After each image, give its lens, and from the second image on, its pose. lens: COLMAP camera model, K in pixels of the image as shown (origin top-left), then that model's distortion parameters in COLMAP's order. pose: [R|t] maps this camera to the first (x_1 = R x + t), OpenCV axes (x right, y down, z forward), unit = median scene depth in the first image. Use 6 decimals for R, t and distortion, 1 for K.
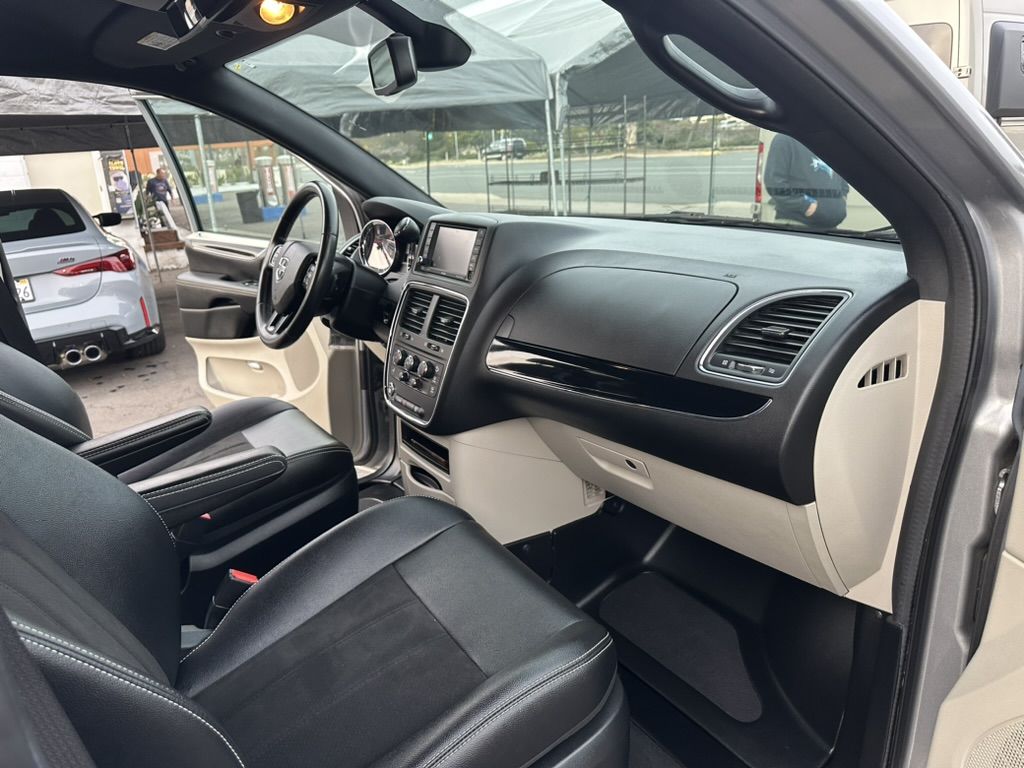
lens RADIAL K [[737.9, 0, 504.8], [0, 737.9, 375.8], [0, 0, 1]] dist [0.016048, -0.020263]
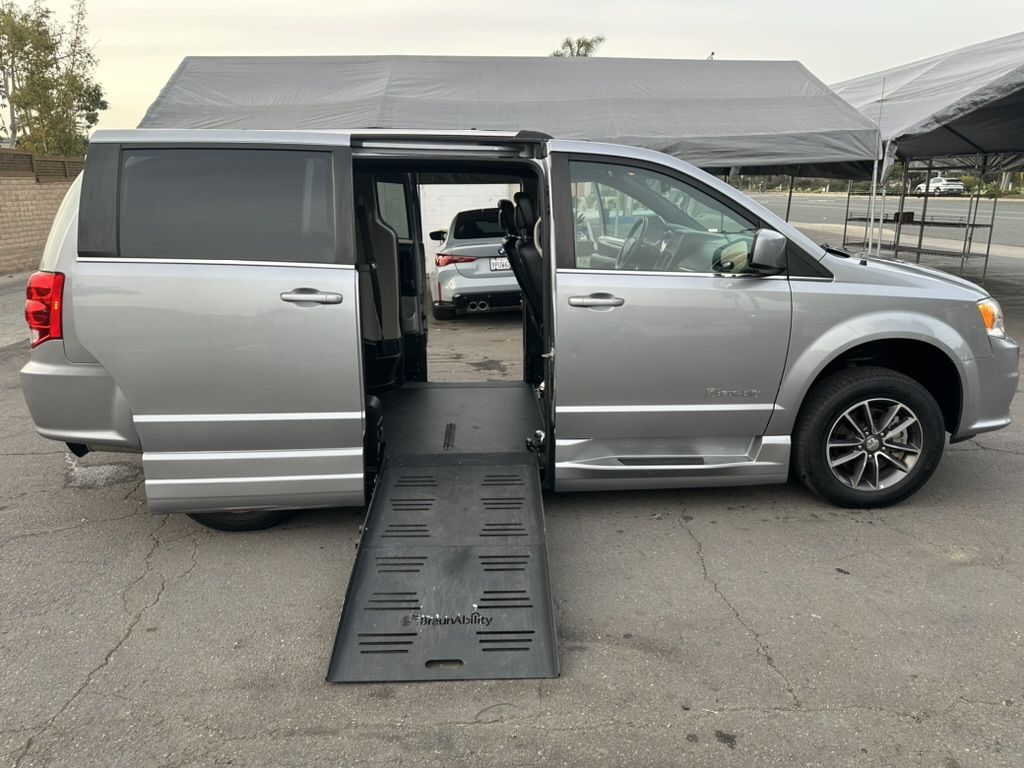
lens RADIAL K [[737.9, 0, 504.8], [0, 737.9, 375.8], [0, 0, 1]] dist [0.016048, -0.020263]
pose [[0.857999, 0.166107, -0.486051, 0.190304], [-0.181979, 0.983192, 0.014767, 0.097140], [0.480334, 0.075781, 0.873806, -0.415695]]
